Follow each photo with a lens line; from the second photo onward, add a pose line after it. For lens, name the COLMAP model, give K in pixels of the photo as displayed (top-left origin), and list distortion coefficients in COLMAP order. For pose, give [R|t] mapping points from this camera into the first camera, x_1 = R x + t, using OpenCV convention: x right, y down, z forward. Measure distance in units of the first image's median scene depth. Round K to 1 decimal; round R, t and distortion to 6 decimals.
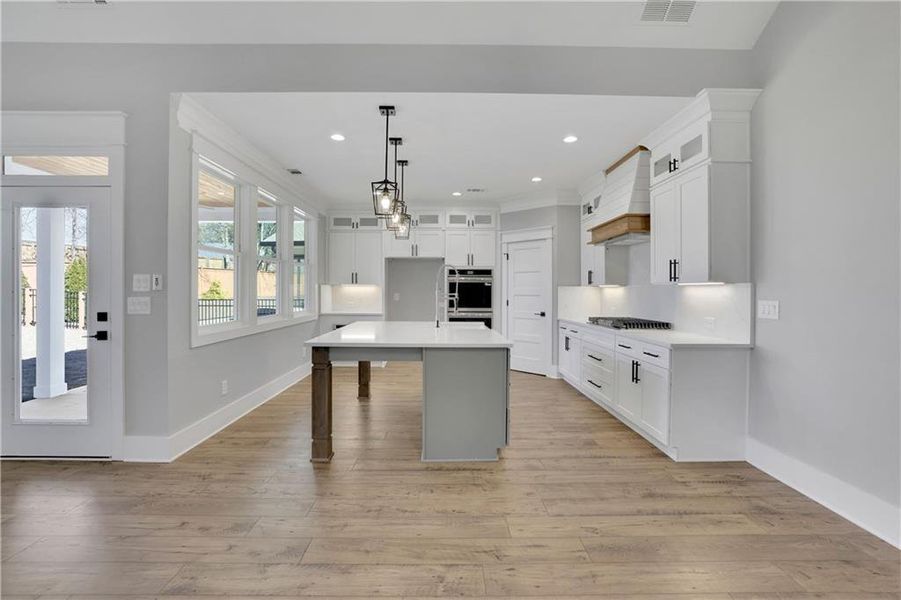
lens RADIAL K [[407.0, 0, 450.5], [0, 407.0, 300.0], [0, 0, 1]] dist [-0.001697, -0.000192]
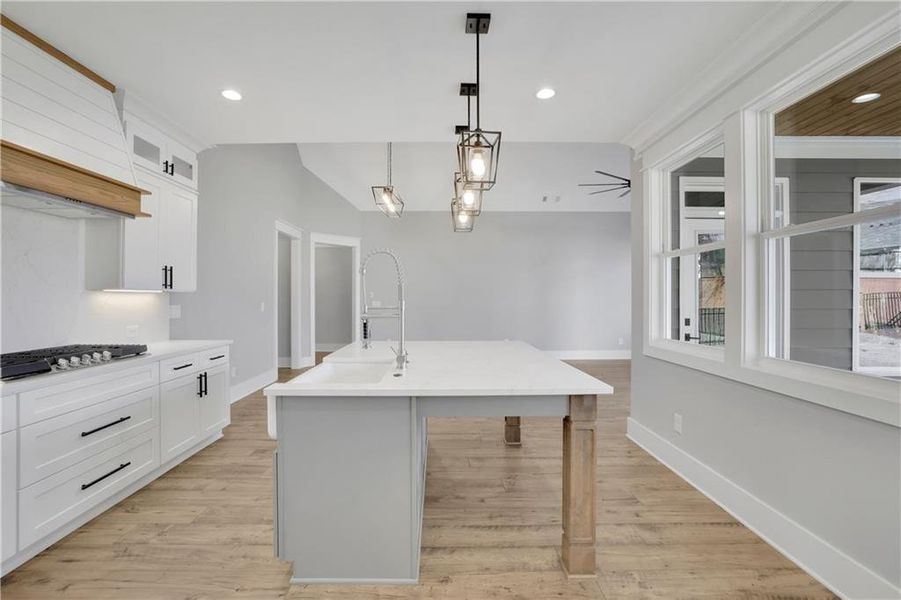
lens RADIAL K [[401.0, 0, 450.5], [0, 401.0, 300.0], [0, 0, 1]] dist [-0.001501, 0.000732]
pose [[-0.999928, -0.005791, 0.010528, -0.078421], [-0.005454, 0.999481, 0.031735, -0.031998], [-0.010706, 0.031676, -0.999441, 1.174693]]
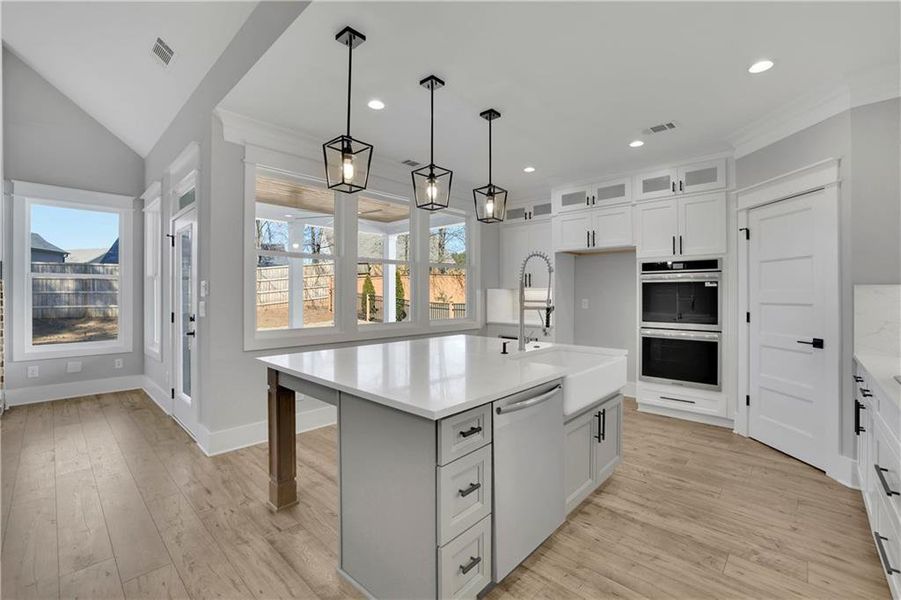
lens RADIAL K [[401.0, 0, 450.5], [0, 401.0, 300.0], [0, 0, 1]] dist [-0.001501, 0.000732]
pose [[0.714231, 0.006458, -0.699880, 0.256102], [-0.014817, 0.999873, -0.005894, -0.007880], [0.699753, 0.014579, 0.714236, 0.361164]]
